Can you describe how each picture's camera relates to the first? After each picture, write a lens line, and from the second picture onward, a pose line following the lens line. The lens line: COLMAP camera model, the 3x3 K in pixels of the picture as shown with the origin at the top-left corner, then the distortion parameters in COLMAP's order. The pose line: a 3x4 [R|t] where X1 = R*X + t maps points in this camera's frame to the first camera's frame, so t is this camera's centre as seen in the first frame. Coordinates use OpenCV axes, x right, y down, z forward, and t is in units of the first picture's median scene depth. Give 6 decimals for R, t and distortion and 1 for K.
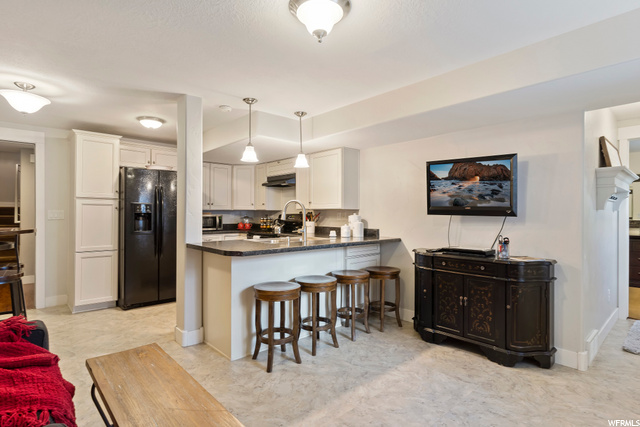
lens RADIAL K [[333.2, 0, 320.0], [0, 333.2, 213.5], [0, 0, 1]] dist [0.001058, -0.000058]
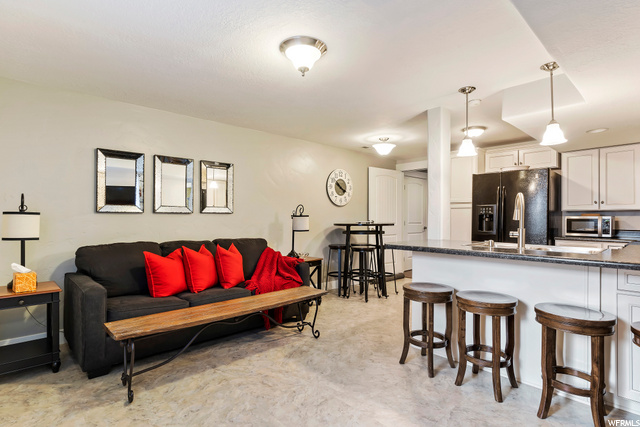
lens RADIAL K [[327.3, 0, 319.1], [0, 327.3, 217.8], [0, 0, 1]] dist [0.000884, 0.000112]
pose [[-0.000082, -0.003341, -0.999994, 0.735288], [0.000338, 0.999994, -0.003341, 0.019971], [1.000000, -0.000338, -0.000081, 0.622267]]
